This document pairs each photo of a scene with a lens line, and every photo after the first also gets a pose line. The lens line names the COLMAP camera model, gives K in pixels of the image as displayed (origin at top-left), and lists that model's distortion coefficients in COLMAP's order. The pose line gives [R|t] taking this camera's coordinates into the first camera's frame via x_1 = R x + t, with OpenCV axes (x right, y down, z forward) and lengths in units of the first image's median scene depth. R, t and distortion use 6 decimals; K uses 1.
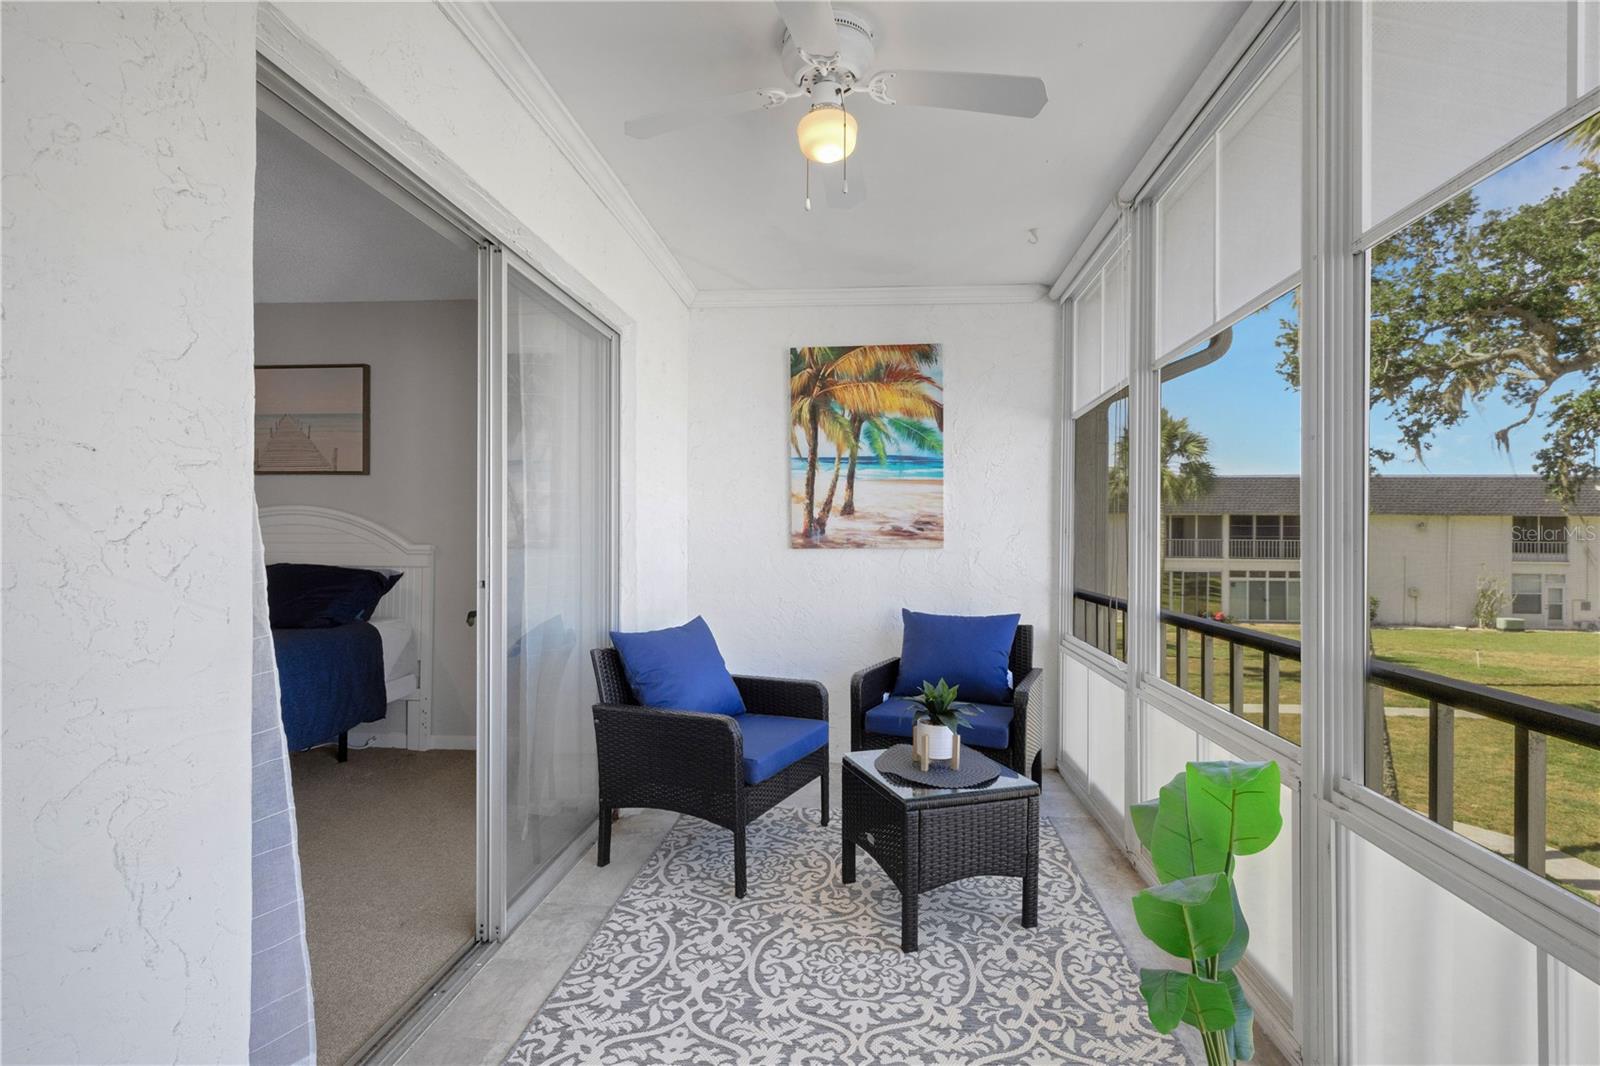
lens RADIAL K [[733.2, 0, 809.6], [0, 733.2, 536.6], [0, 0, 1]] dist [0.005832, -0.000011]
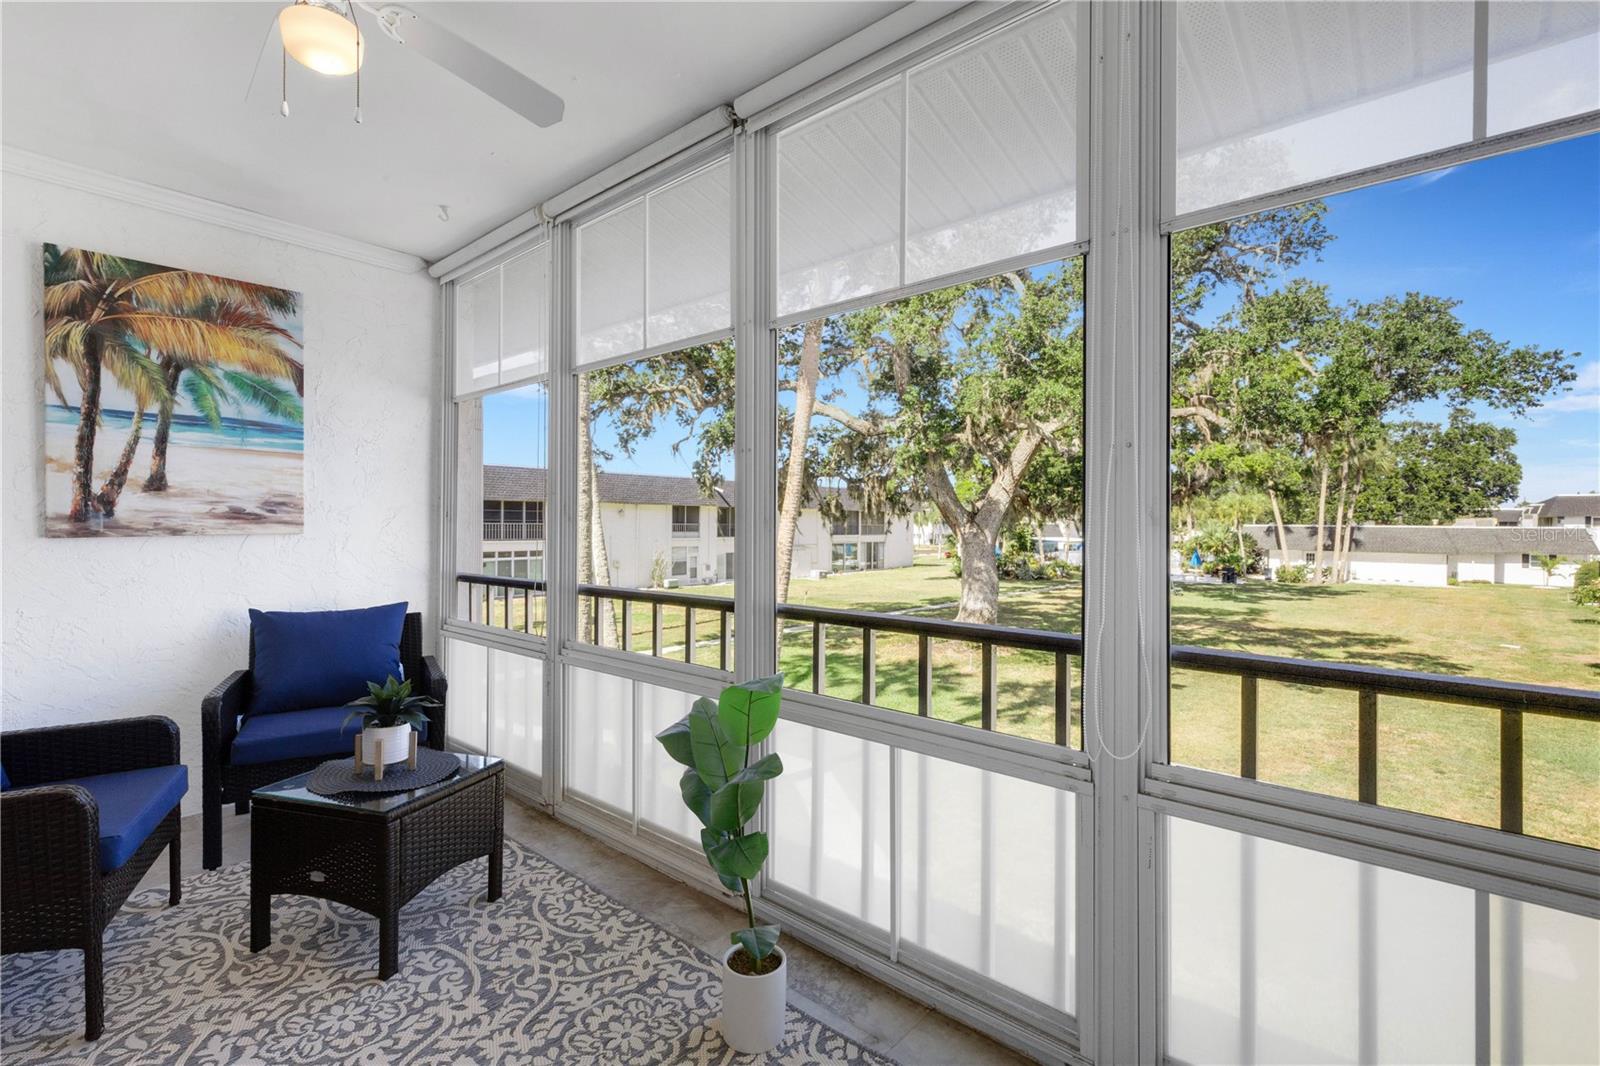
lens RADIAL K [[727.2, 0, 798.1], [0, 727.2, 527.0], [0, 0, 1]] dist [0.006622, 0.000484]
pose [[0.594277, -0.007210, 0.804228, -0.159689], [-0.000298, 0.999958, 0.009185, -0.000004], [-0.804260, -0.005698, 0.594250, 0.033230]]
